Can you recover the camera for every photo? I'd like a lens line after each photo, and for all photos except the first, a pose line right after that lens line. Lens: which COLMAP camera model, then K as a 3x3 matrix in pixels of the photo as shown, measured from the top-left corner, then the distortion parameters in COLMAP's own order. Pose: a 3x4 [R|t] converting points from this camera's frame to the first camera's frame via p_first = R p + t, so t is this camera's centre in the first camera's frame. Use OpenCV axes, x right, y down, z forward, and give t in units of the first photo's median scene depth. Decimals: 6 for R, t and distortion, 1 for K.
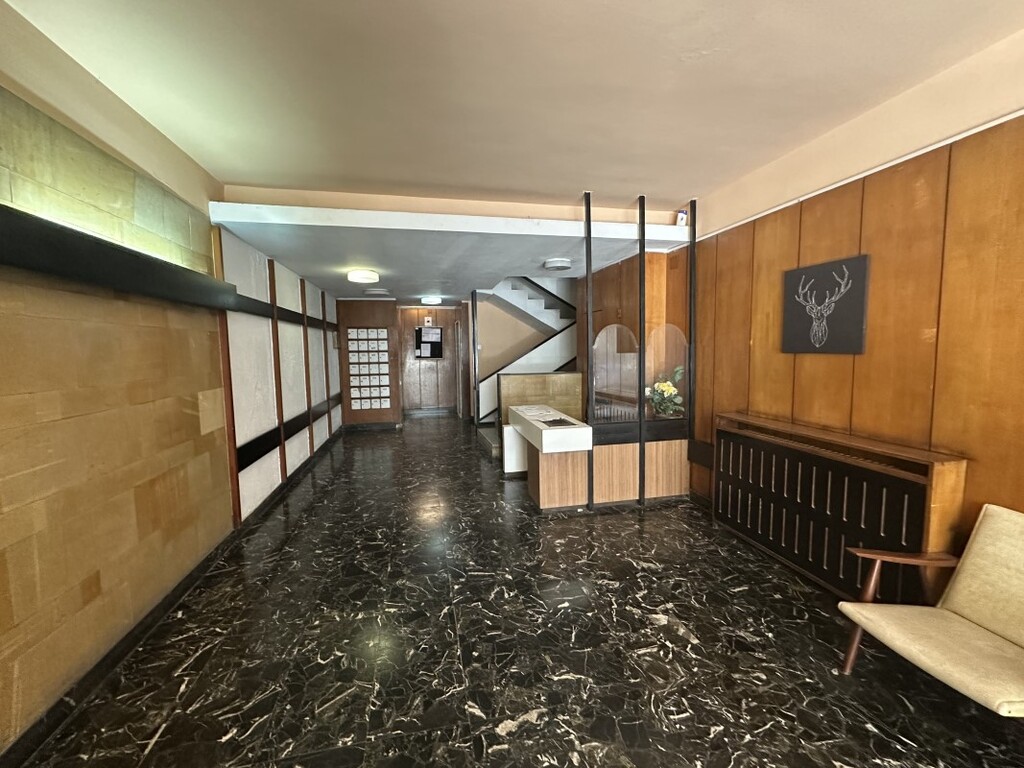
lens RADIAL K [[406.3, 0, 512.0], [0, 406.3, 384.0], [0, 0, 1]] dist [-0.000078, 0.000126]
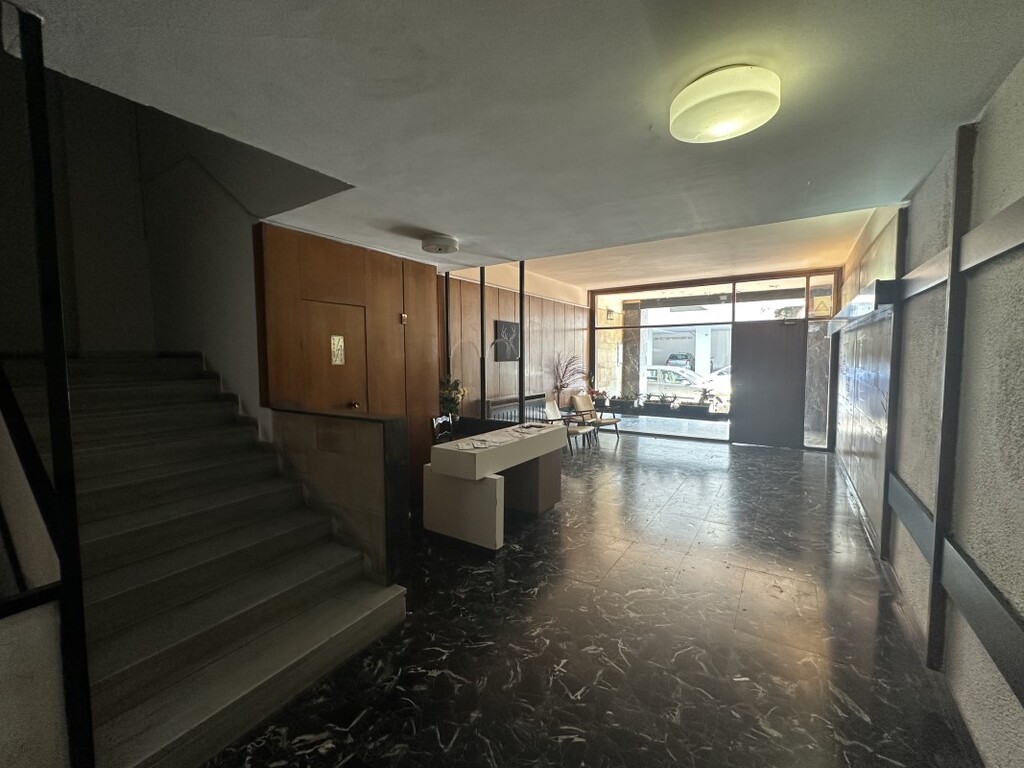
lens RADIAL K [[406.3, 0, 512.0], [0, 406.3, 384.0], [0, 0, 1]] dist [-0.000078, 0.000126]
pose [[-0.684949, -0.028492, 0.728033, -0.847488], [0.078236, 0.990582, 0.112372, -0.191750], [-0.724378, 0.133927, -0.676269, 2.382568]]
